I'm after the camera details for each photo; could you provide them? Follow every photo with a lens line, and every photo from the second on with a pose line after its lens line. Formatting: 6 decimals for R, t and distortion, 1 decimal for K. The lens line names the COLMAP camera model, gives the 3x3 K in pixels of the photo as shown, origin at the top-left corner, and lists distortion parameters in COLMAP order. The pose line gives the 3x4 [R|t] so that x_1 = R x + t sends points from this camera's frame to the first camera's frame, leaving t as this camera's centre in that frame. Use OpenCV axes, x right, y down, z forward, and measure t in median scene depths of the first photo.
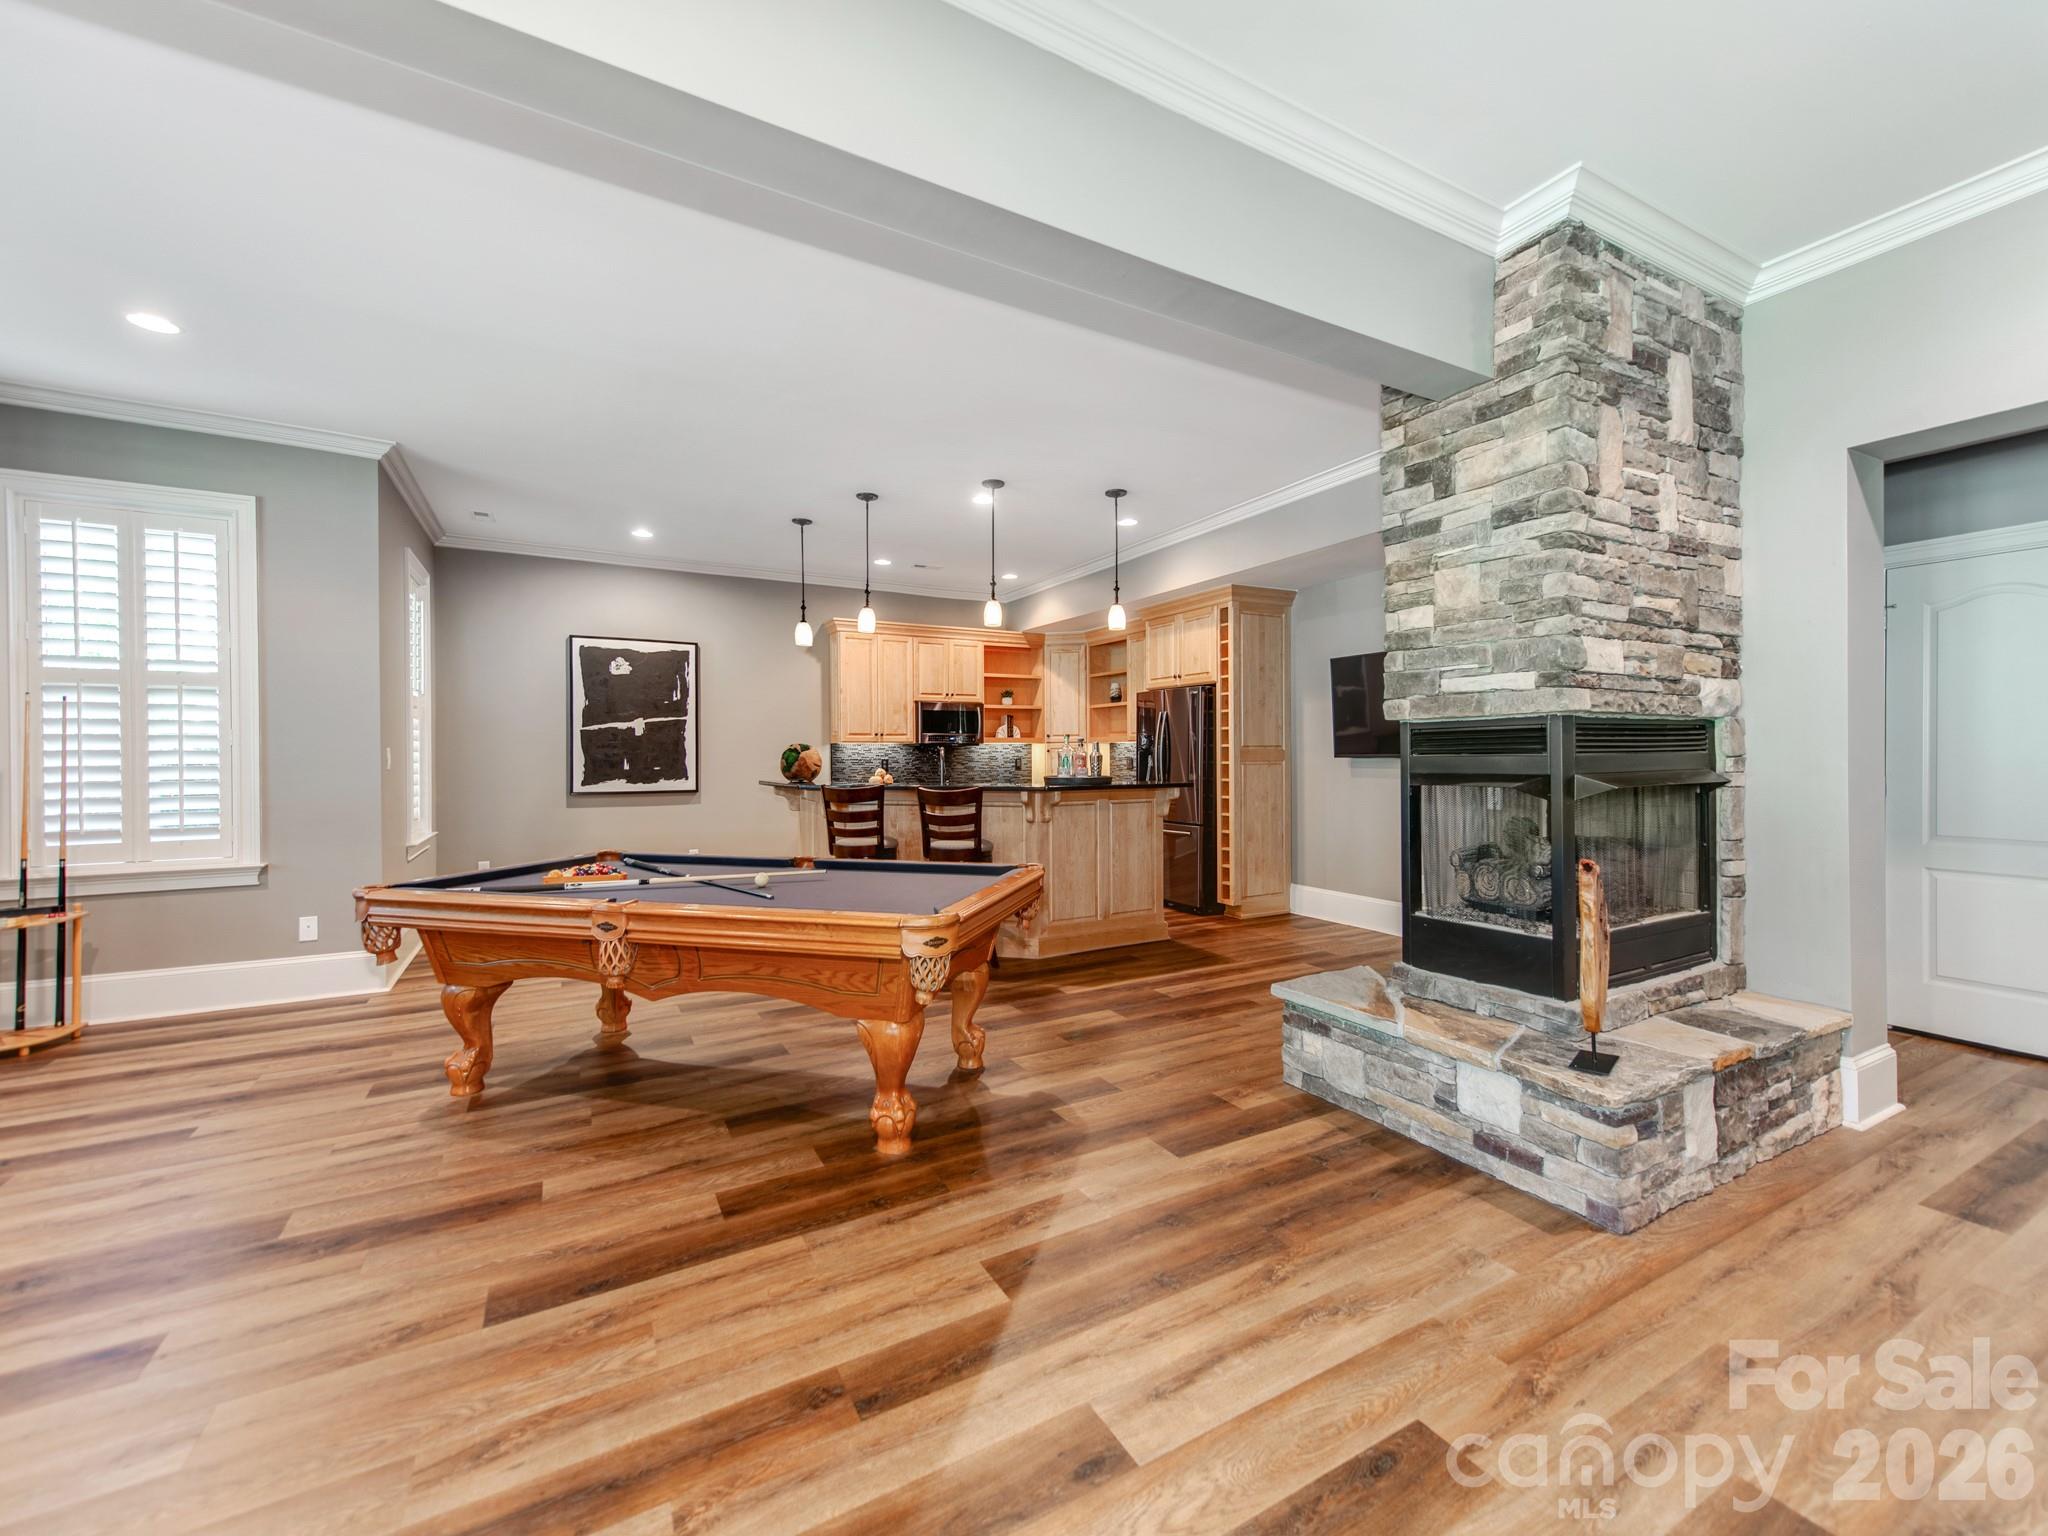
lens RADIAL K [[857.2, 0, 1031.6], [0, 857.2, 760.3], [0, 0, 1]] dist [0.022862, -0.001311]
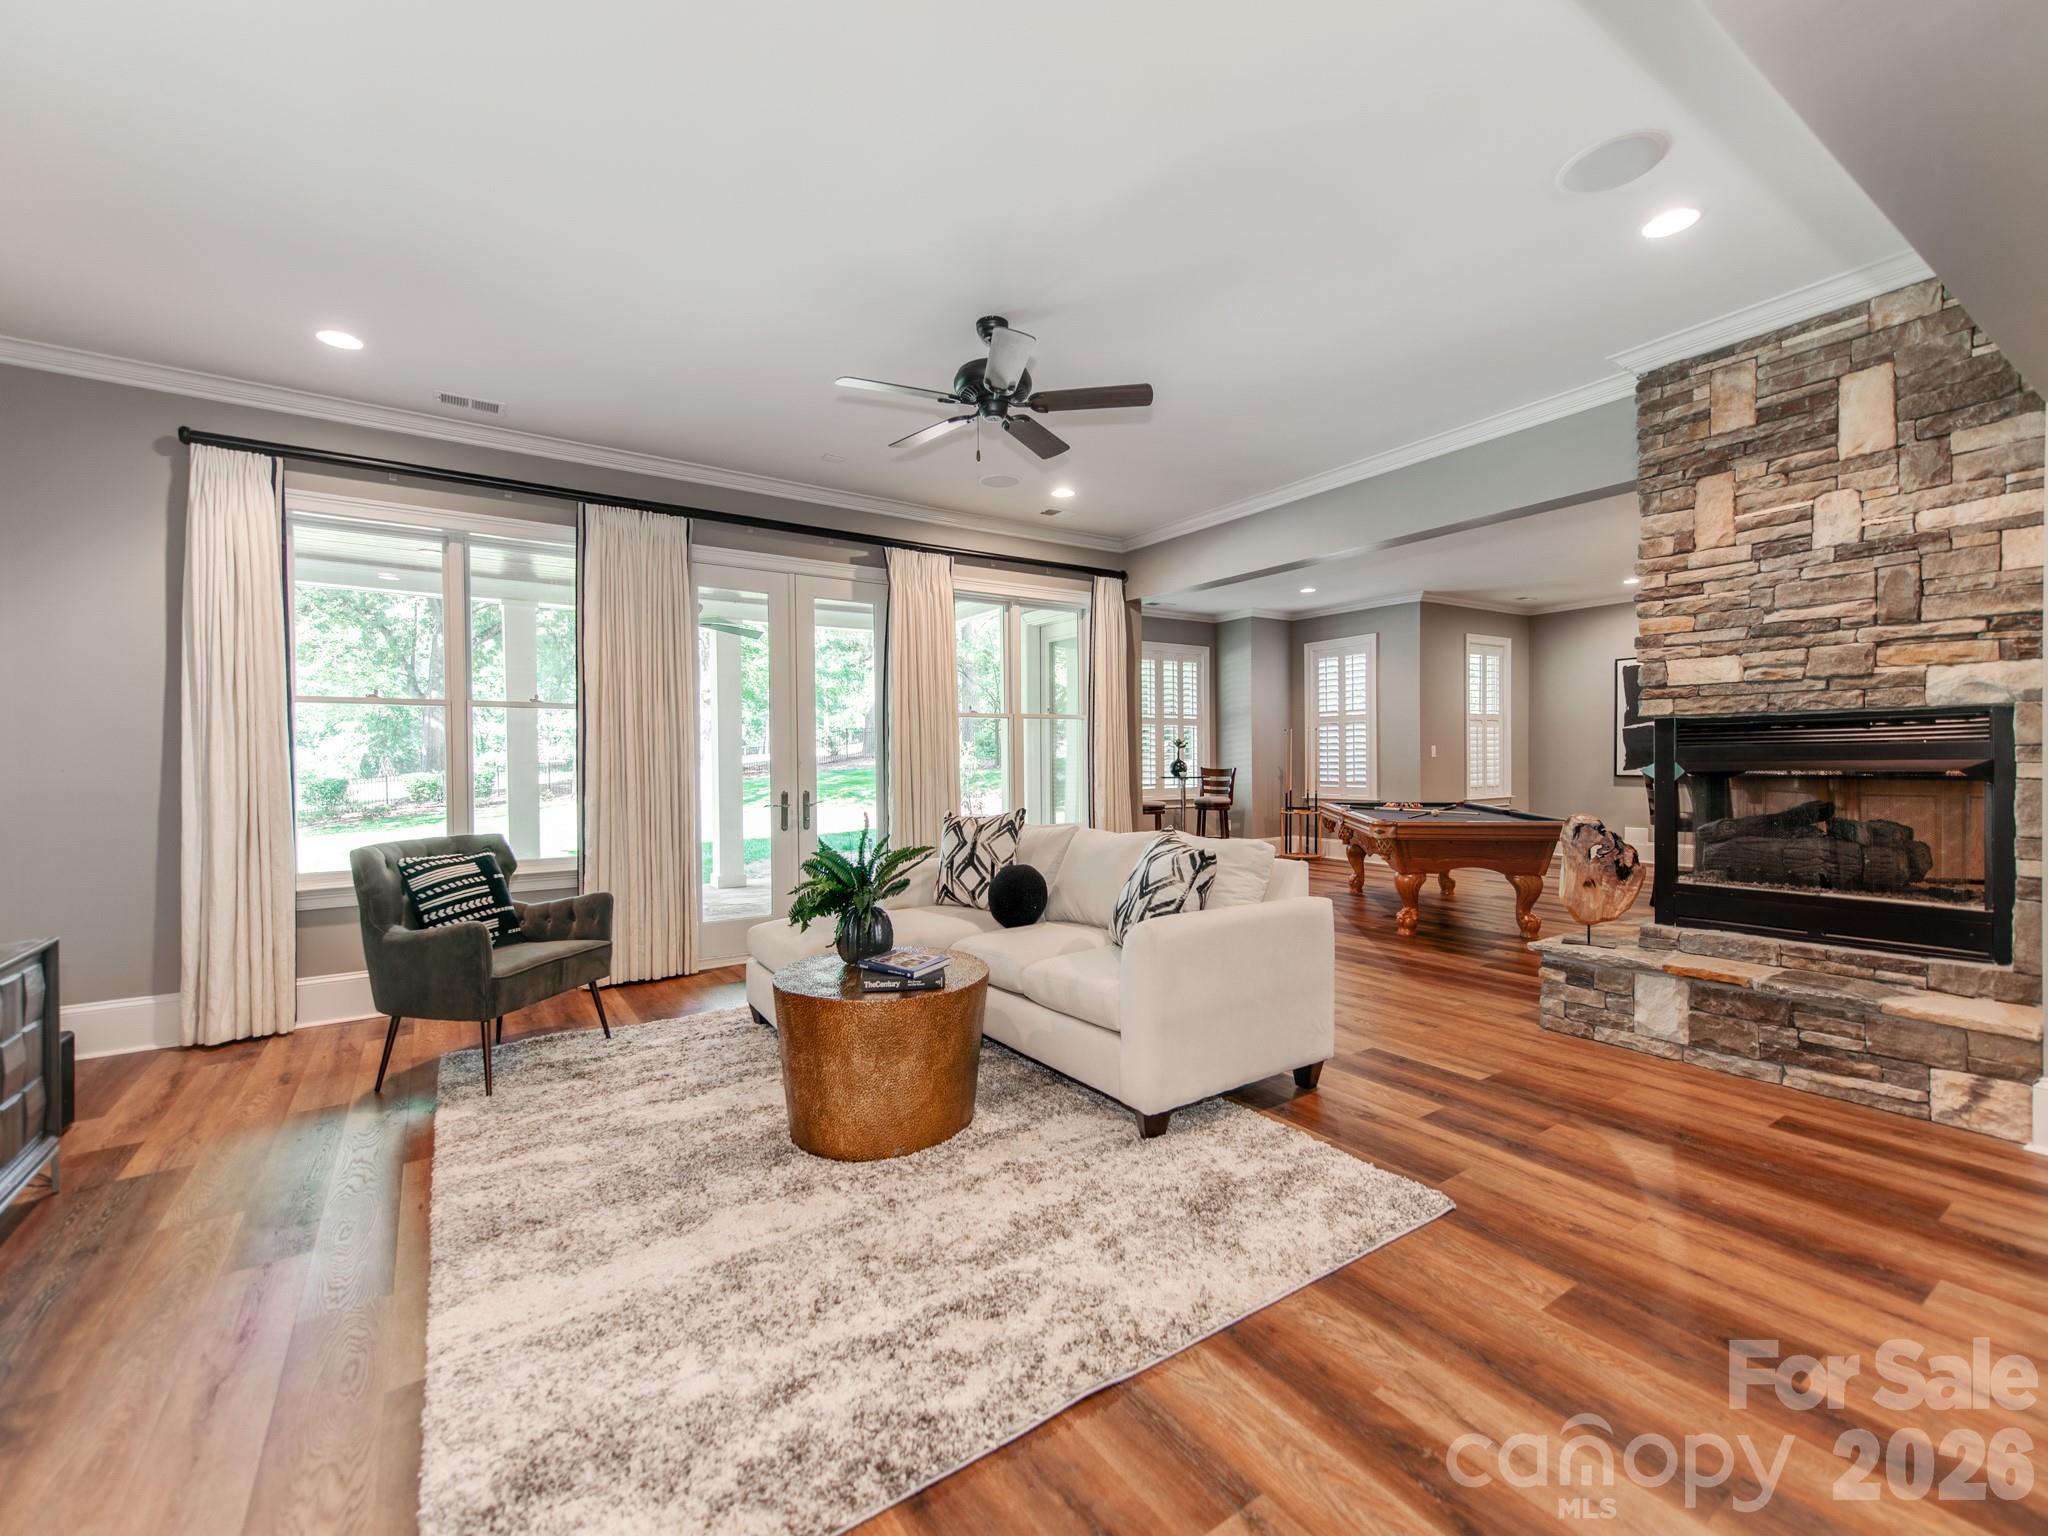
lens RADIAL K [[857.2, 0, 1010.1], [0, 857.2, 768.2], [0, 0, 1]] dist [0.022862, -0.001311]
pose [[0.079870, 0.014679, -0.996697, 0.716624], [0.006989, 0.999859, 0.015286, -0.000546], [0.996781, -0.008186, 0.079756, -0.056640]]
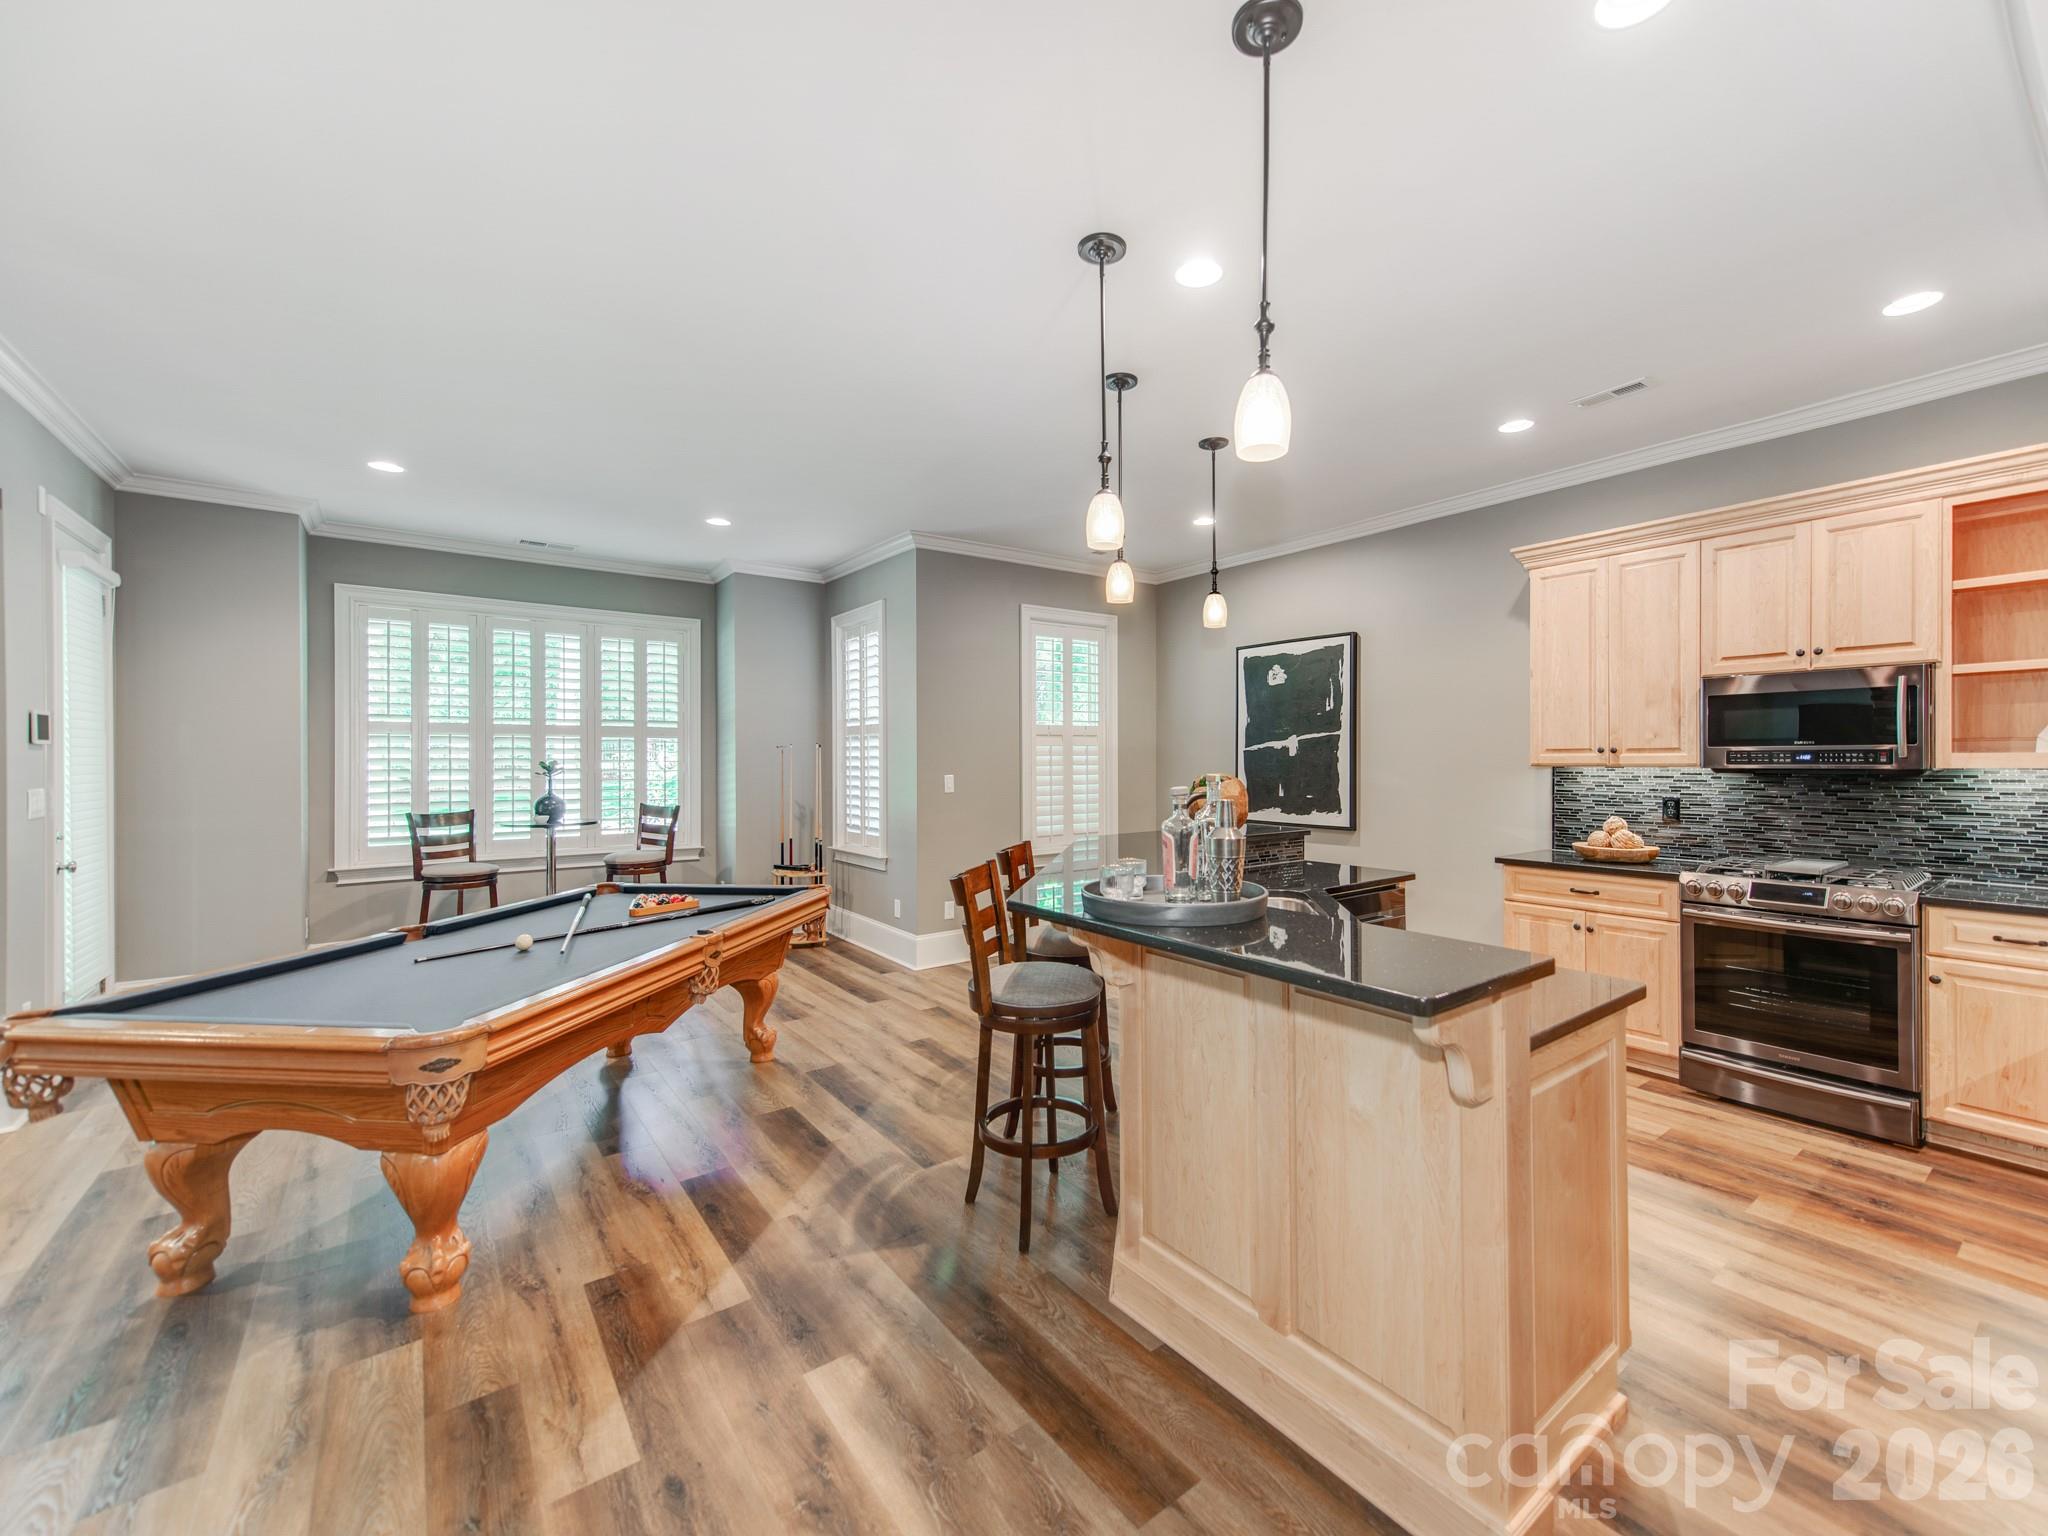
lens RADIAL K [[857.2, 0, 1121.5], [0, 857.2, 766.2], [0, 0, 1]] dist [0.022862, -0.001311]
pose [[0.166095, 0.014477, -0.986003, 0.323326], [-0.001760, 0.999895, 0.014384, -0.030735], [0.986108, -0.000653, 0.166103, 0.696714]]
